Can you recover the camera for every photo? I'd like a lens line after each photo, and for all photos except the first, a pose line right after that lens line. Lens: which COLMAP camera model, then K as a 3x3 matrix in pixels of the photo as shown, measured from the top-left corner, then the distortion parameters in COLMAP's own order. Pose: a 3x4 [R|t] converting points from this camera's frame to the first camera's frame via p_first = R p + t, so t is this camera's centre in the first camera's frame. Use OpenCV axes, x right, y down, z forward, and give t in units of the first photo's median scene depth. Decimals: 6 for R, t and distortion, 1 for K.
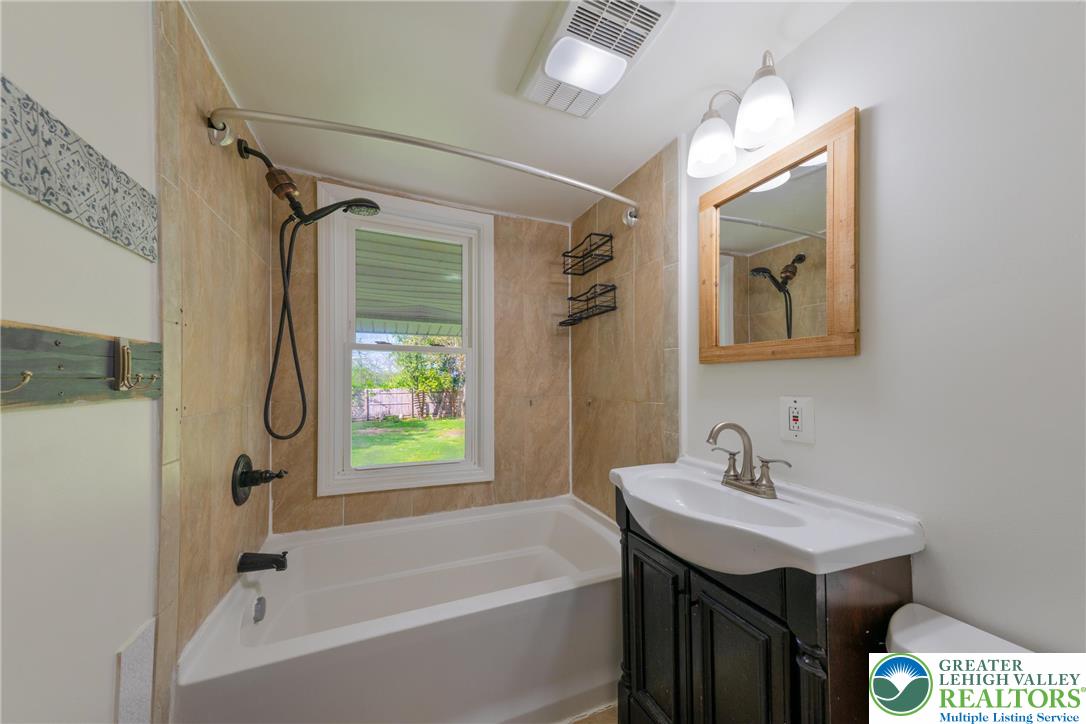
lens RADIAL K [[375.7, 0, 544.5], [0, 375.7, 378.8], [0, 0, 1]] dist [0.000052, 0.000002]
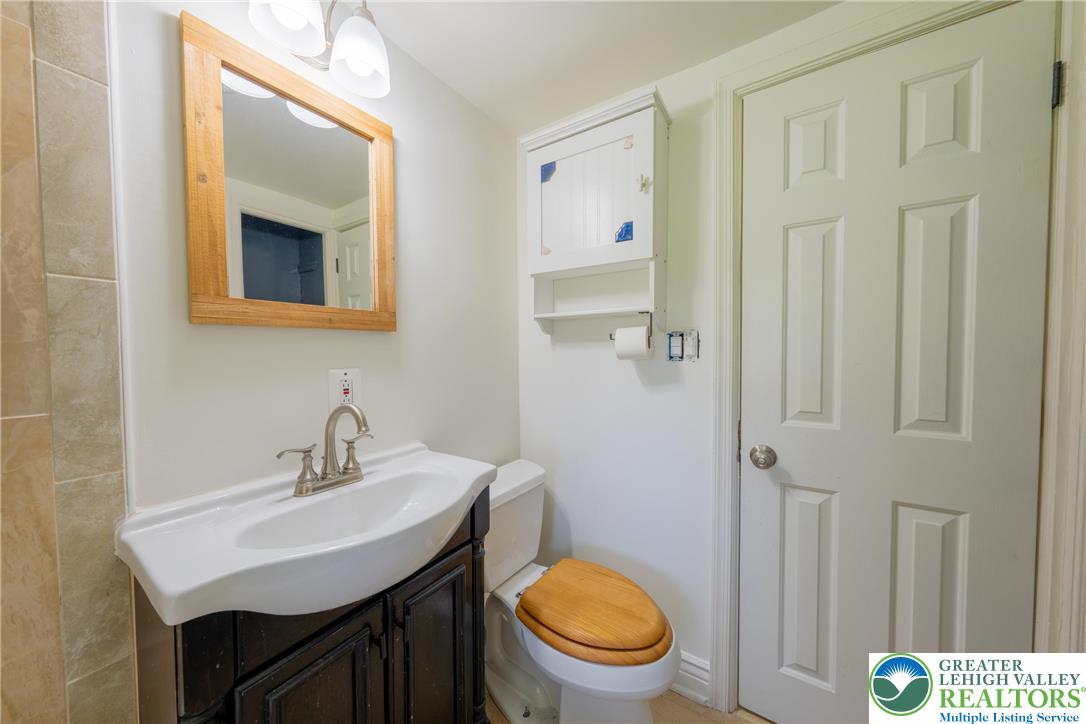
lens RADIAL K [[384.6, 0, 543.0], [0, 384.6, 362.0], [0, 0, 1]] dist [0.000238, 0.000010]
pose [[-0.558112, -0.023300, 0.829438, -0.404732], [0.001701, 0.999571, 0.029224, 0.002120], [-0.829764, 0.017721, -0.557833, 1.064120]]
